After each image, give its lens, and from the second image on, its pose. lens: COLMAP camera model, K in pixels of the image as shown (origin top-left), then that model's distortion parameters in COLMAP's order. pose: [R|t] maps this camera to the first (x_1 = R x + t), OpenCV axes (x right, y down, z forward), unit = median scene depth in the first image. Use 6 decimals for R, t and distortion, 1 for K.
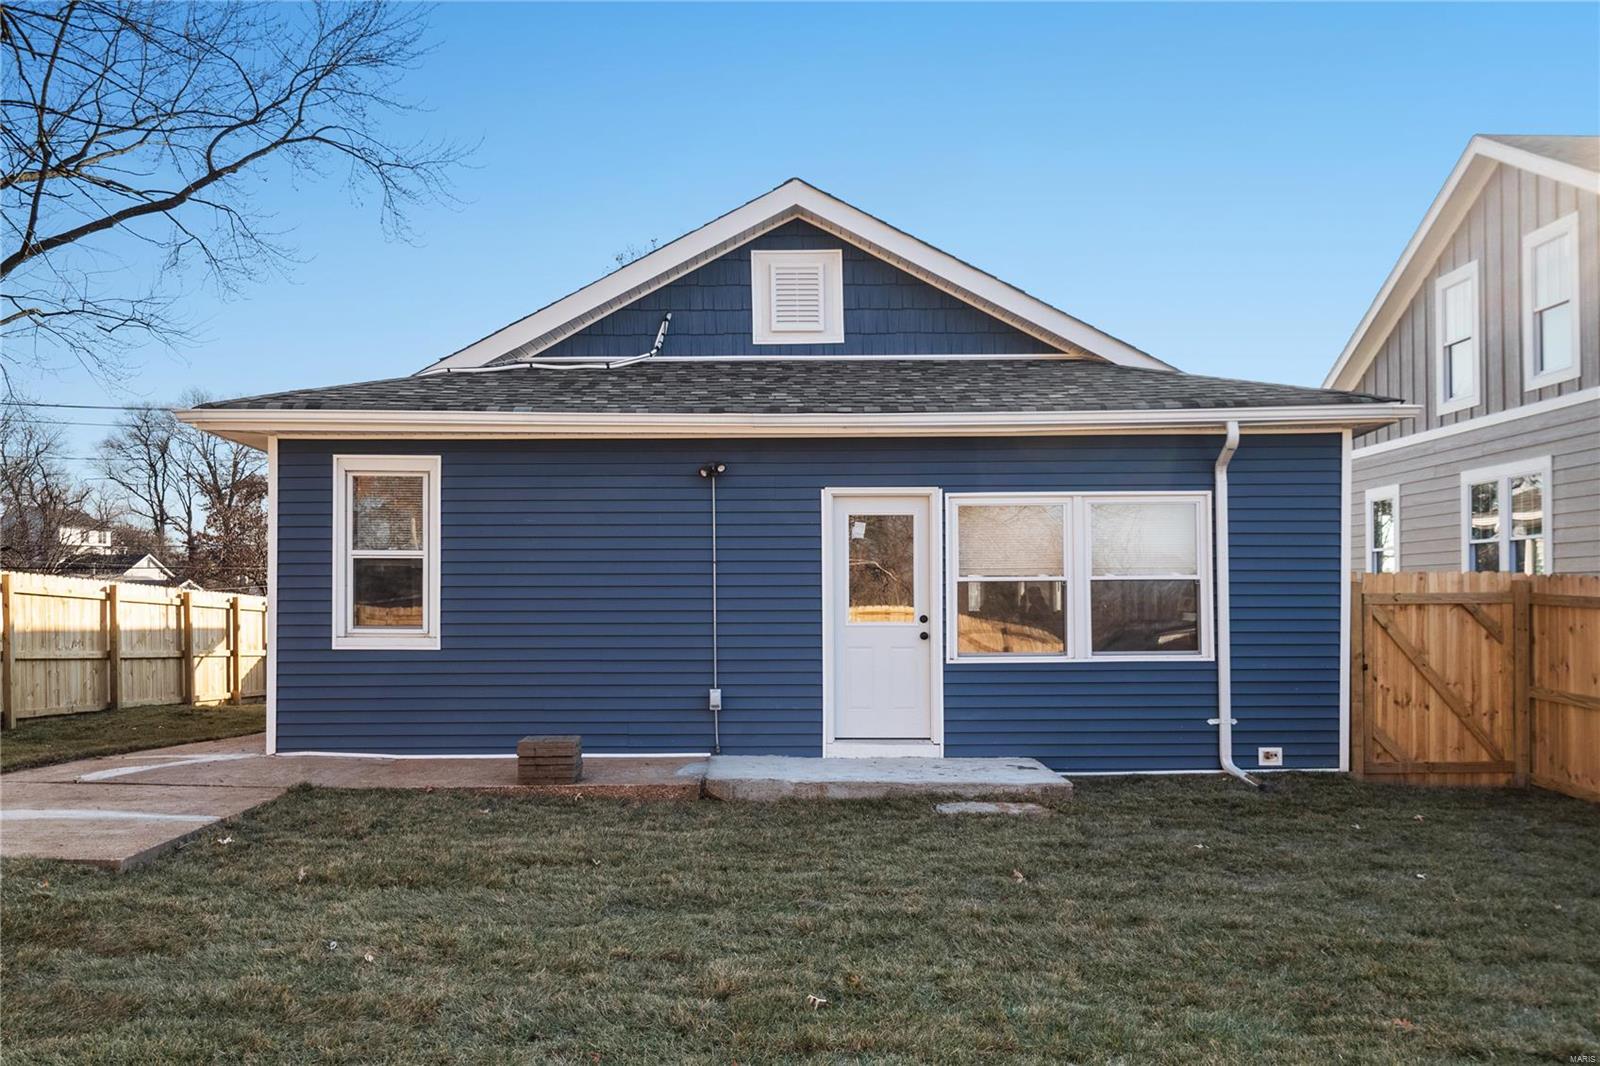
lens RADIAL K [[1413.8, 0, 796.7], [0, 1413.8, 565.8], [0, 0, 1]] dist [0.012515, -0.004461]
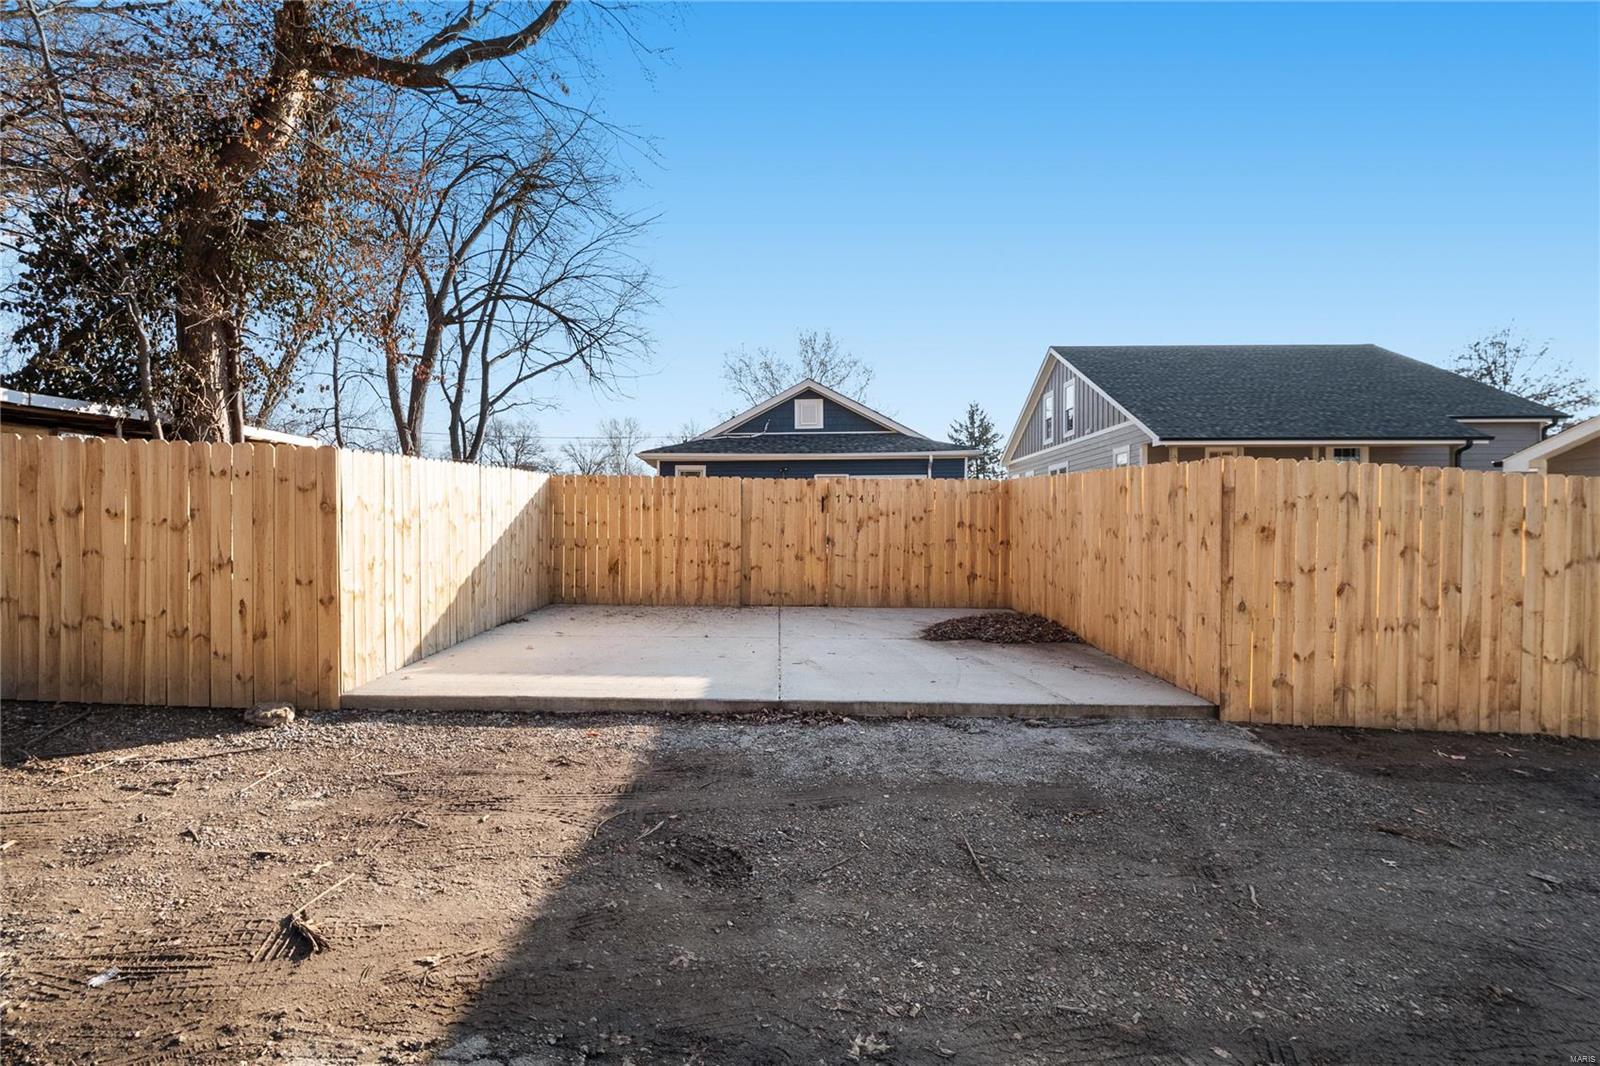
lens RADIAL K [[845.6, 0, 800.0], [0, 845.6, 533.0], [0, 0, 1]] dist [0.001579, 0.000626]
pose [[0.999011, 0.006166, -0.044030, 0.075267], [-0.004741, 0.999464, 0.032387, 0.022131], [0.044207, -0.032146, 0.998505, -1.059340]]
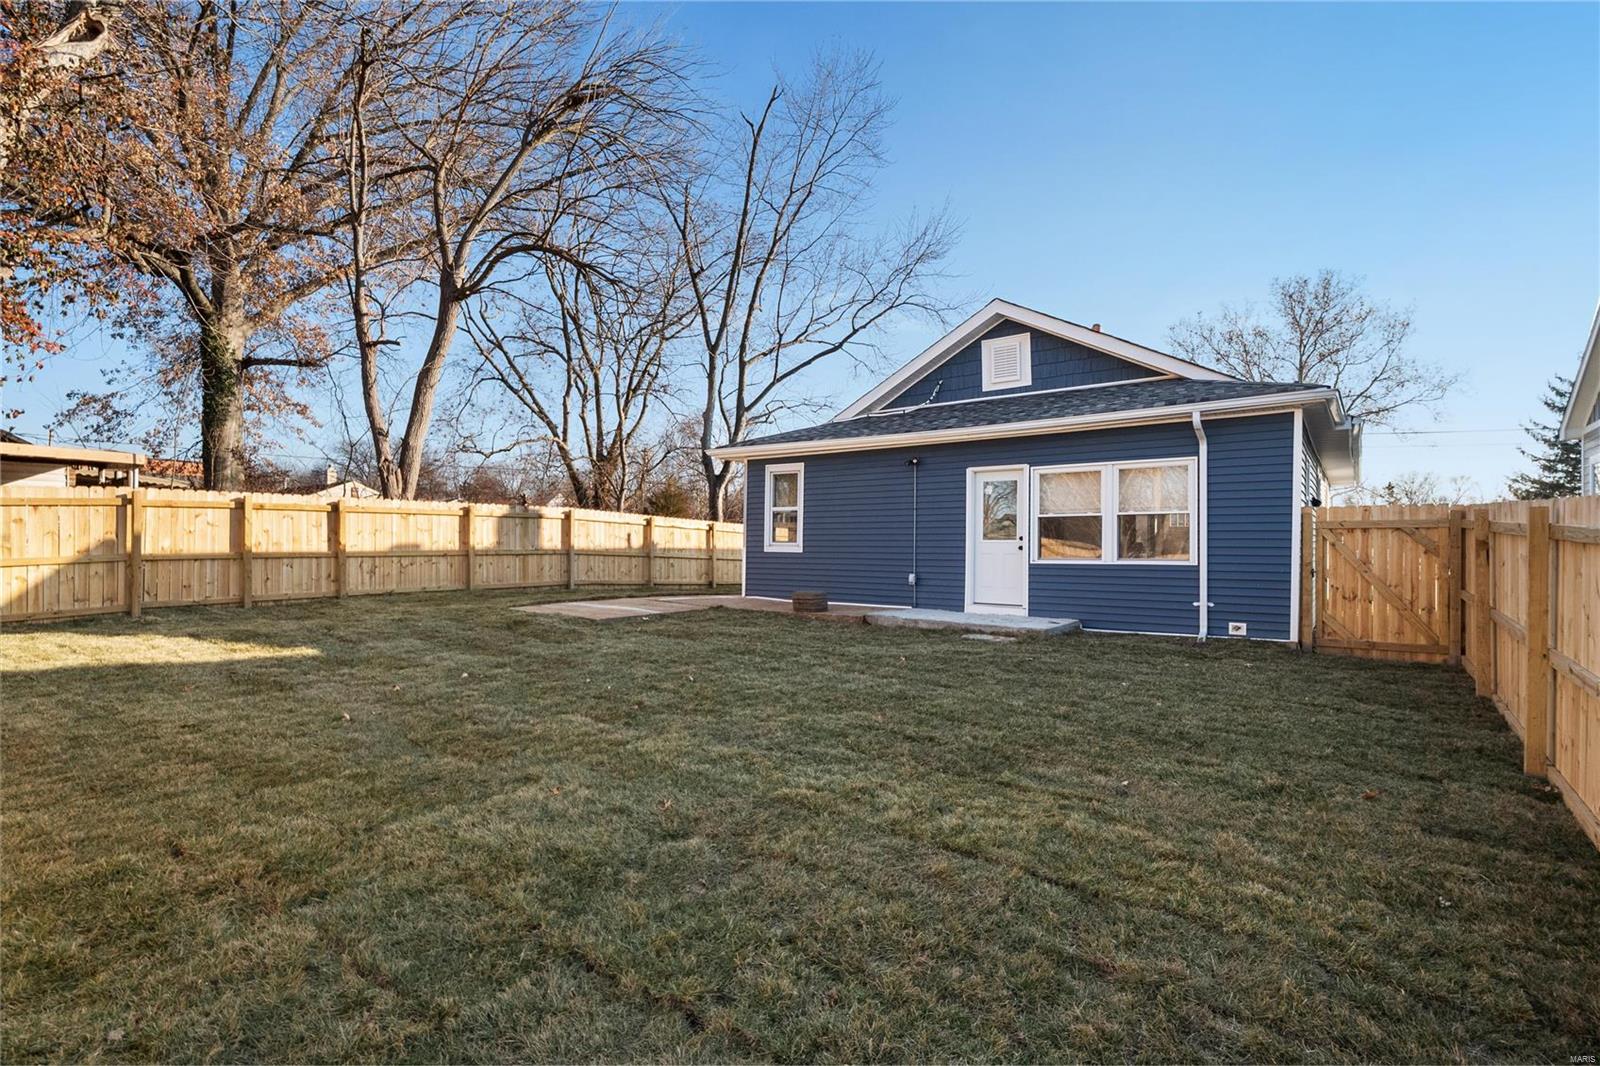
lens RADIAL K [[845.6, 0, 800.0], [0, 845.6, 533.0], [0, 0, 1]] dist [0.001579, 0.000626]
pose [[0.775637, -0.003980, -0.631167, 0.536448], [0.005478, 0.999985, 0.000425, 0.028144], [0.631156, -0.003787, 0.775647, -0.003023]]
